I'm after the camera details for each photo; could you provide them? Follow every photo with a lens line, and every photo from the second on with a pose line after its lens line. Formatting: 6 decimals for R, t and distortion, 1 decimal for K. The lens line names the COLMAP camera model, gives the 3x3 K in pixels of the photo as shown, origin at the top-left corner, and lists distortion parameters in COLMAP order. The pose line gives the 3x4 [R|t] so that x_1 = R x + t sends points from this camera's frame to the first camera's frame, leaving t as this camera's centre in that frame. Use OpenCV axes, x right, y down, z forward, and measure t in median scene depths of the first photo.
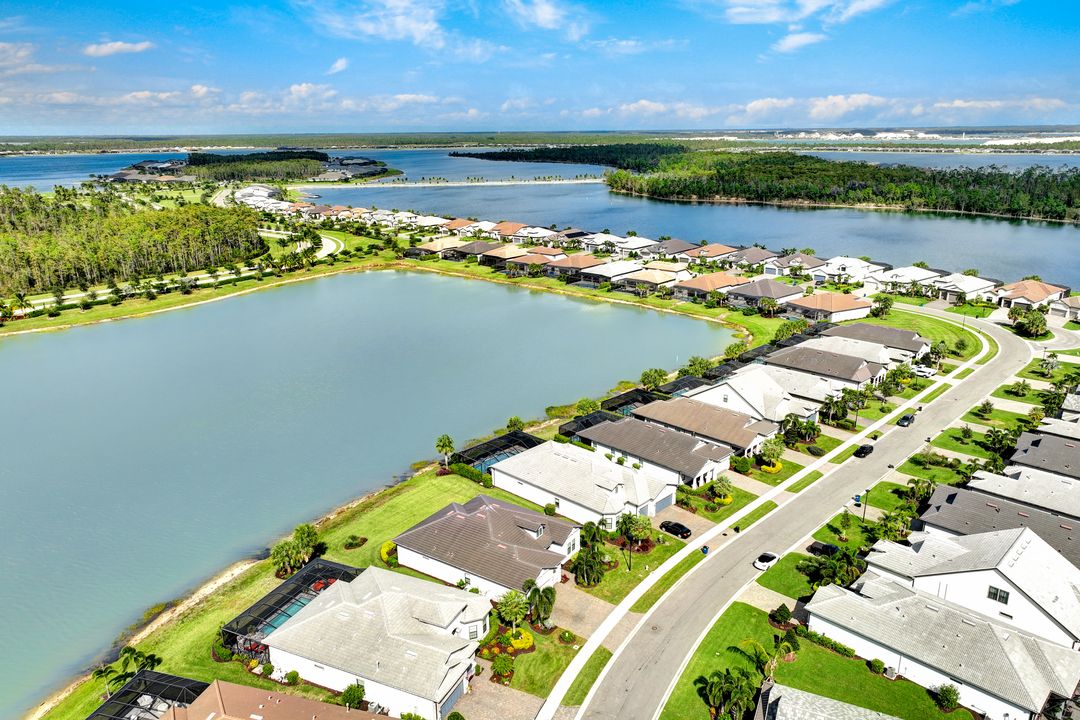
lens RADIAL K [[765.2, 0, 552.0], [0, 765.2, 361.3], [0, 0, 1]] dist [0.007410, 0.005334]
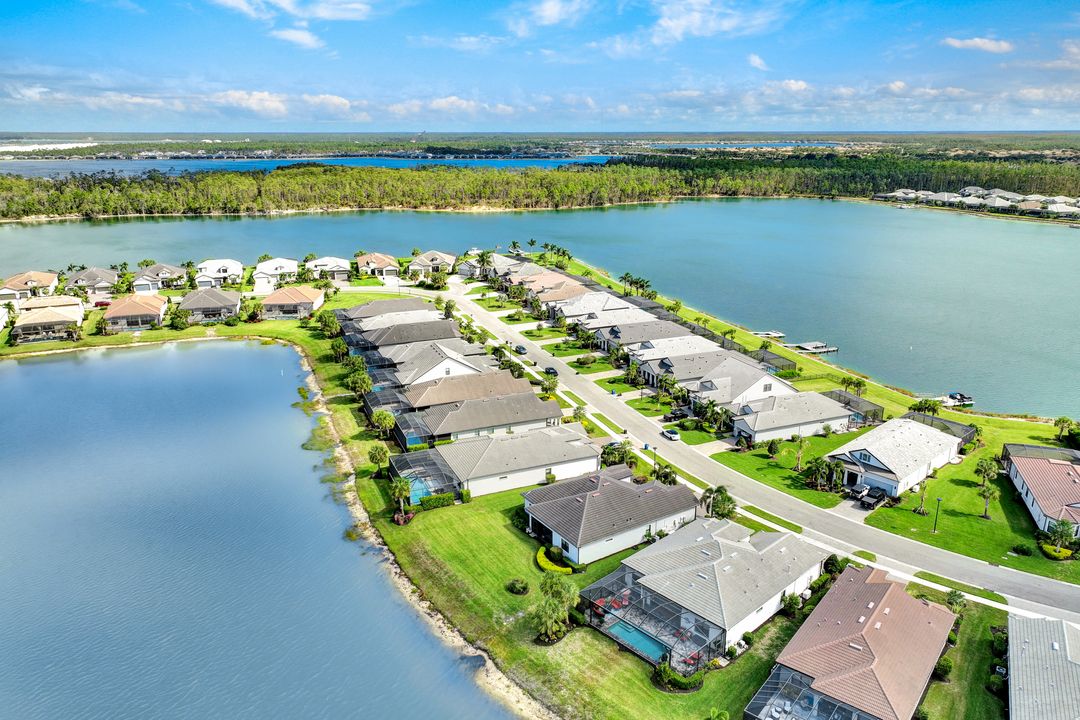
lens RADIAL K [[765.2, 0, 552.0], [0, 765.2, 361.3], [0, 0, 1]] dist [0.007410, 0.005334]
pose [[0.380379, -0.257875, 0.888151, -0.681681], [0.266361, 0.950194, 0.161811, -0.101532], [-0.885643, 0.175020, 0.430121, 0.384661]]
